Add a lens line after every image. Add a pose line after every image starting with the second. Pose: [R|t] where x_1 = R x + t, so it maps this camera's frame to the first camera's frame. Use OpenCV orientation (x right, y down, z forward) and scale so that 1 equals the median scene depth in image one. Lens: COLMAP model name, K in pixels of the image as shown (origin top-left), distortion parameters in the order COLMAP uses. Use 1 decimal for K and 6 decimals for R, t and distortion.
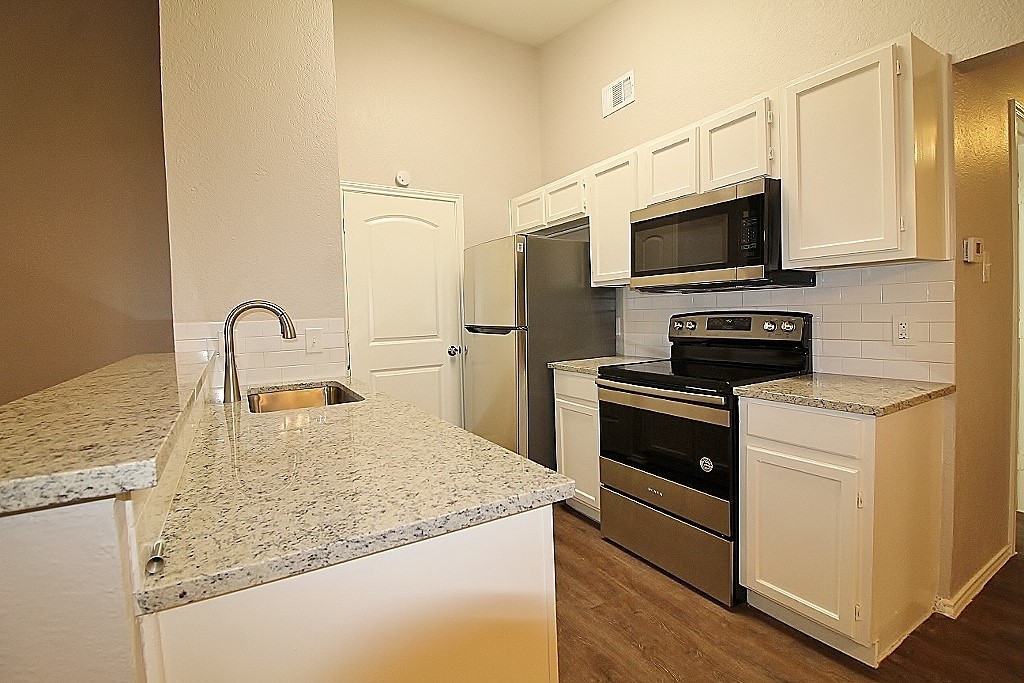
lens RADIAL K [[474.4, 0, 512.7], [0, 474.4, 329.0], [0, 0, 1]] dist [-0.001133, -0.012315]
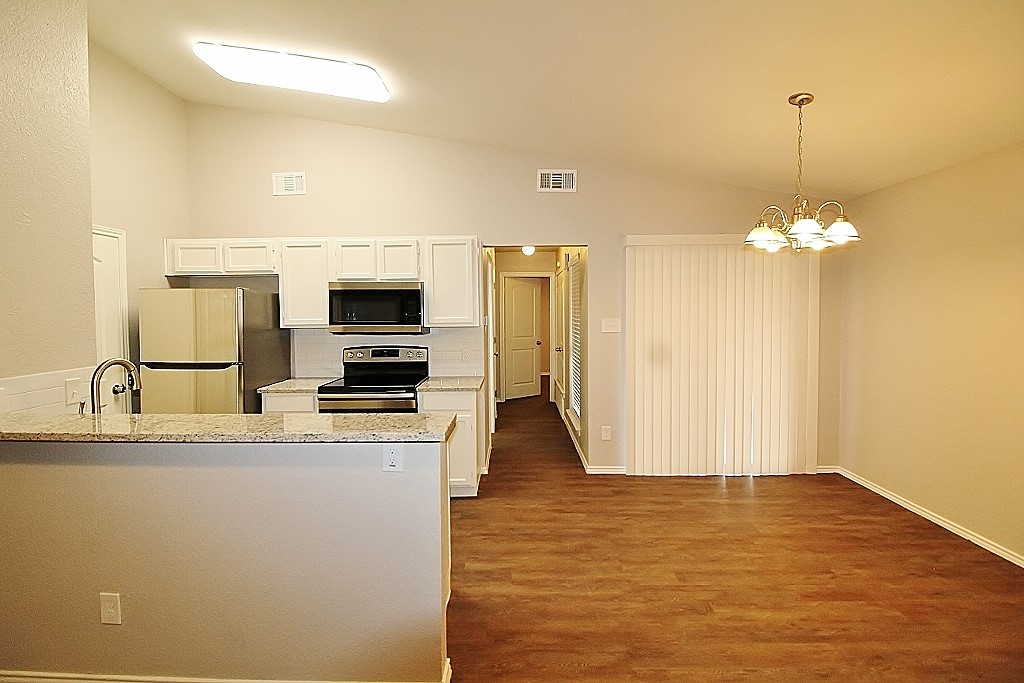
lens RADIAL K [[474.4, 0, 512.7], [0, 474.4, 329.0], [0, 0, 1]] dist [-0.001133, -0.012315]
pose [[0.525285, -0.006890, 0.850899, -0.861942], [0.023075, 0.999715, -0.006150, -0.087827], [-0.850614, 0.022865, 0.525294, -0.339467]]
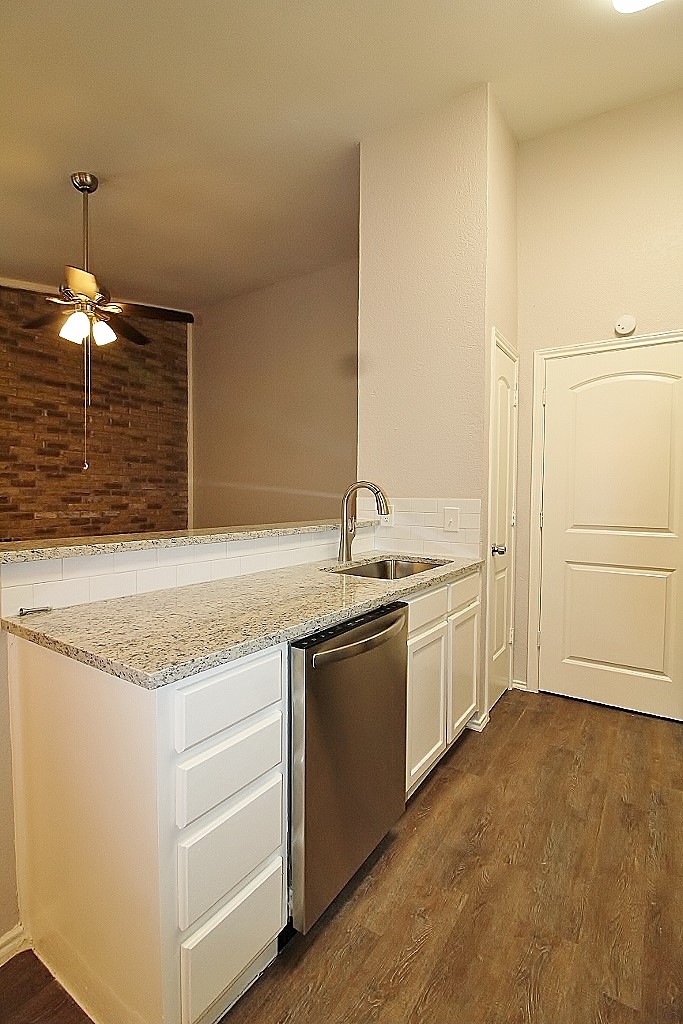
lens RADIAL K [[474.4, 0, 330.6], [0, 474.4, 510.2], [0, 0, 1]] dist [-0.001133, -0.012315]
pose [[0.411254, 0.062890, -0.909349, 0.460559], [-0.052913, 0.997582, 0.045062, -0.032518], [0.909984, 0.029584, 0.413587, 0.370225]]
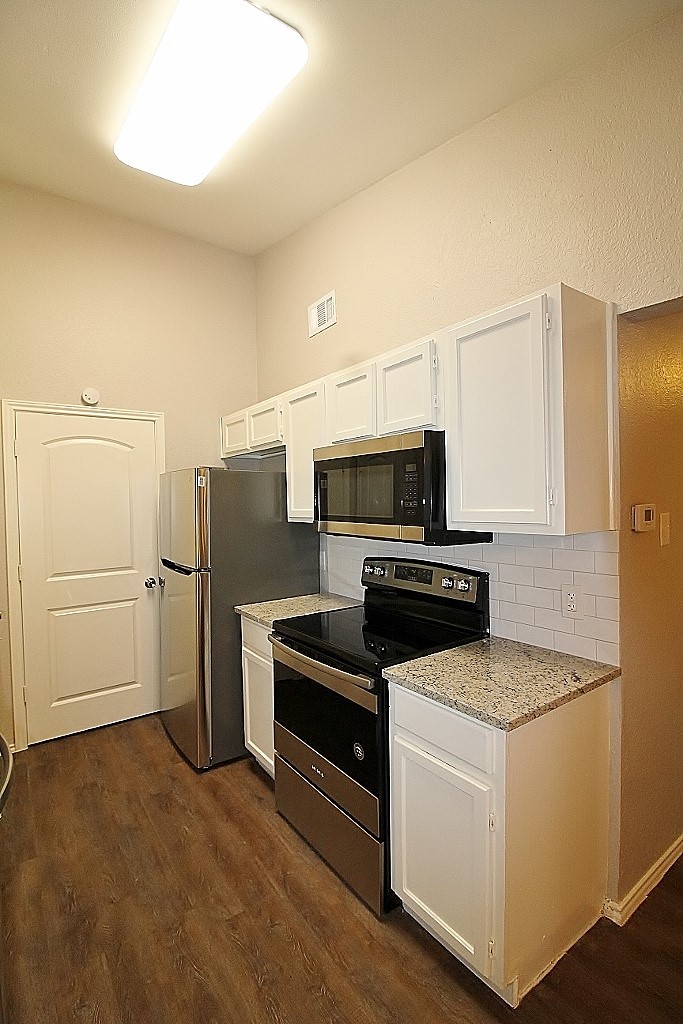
lens RADIAL K [[474.4, 0, 330.6], [0, 474.4, 510.2], [0, 0, 1]] dist [-0.001133, -0.012315]
pose [[0.997750, 0.008203, 0.066543, 0.261187], [-0.007134, 0.999842, -0.016290, -0.134117], [-0.066666, 0.015779, 0.997651, 0.099343]]
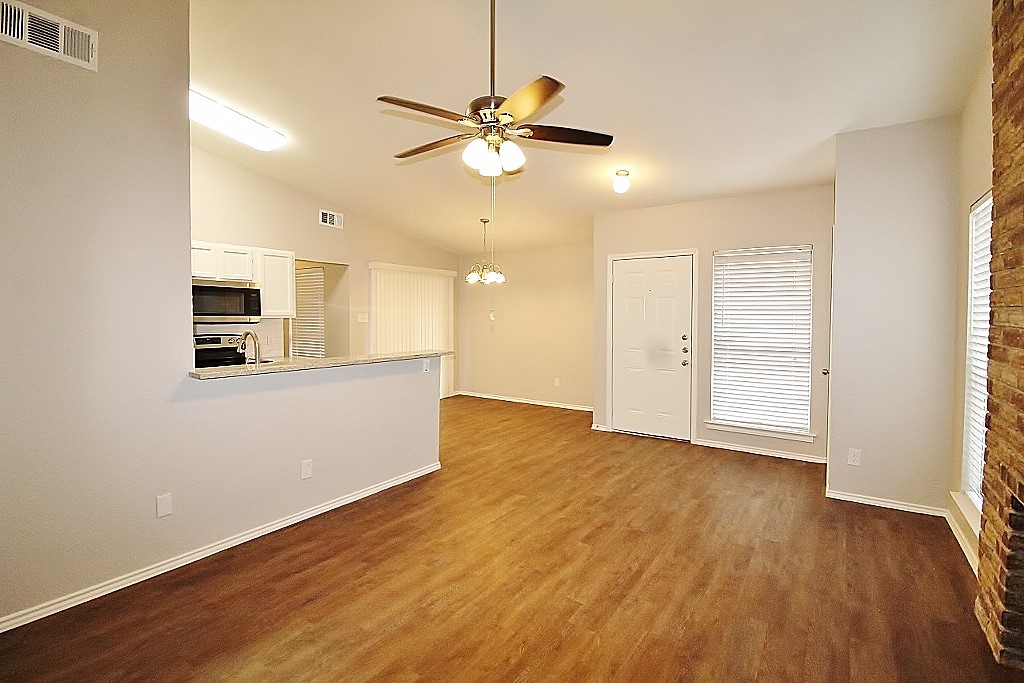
lens RADIAL K [[474.4, 0, 512.7], [0, 474.4, 329.0], [0, 0, 1]] dist [-0.001133, -0.012315]
pose [[-0.412935, 0.000970, 0.910760, -2.153945], [0.041978, 0.998957, 0.017968, -0.049178], [-0.909793, 0.045652, -0.412545, 0.726016]]
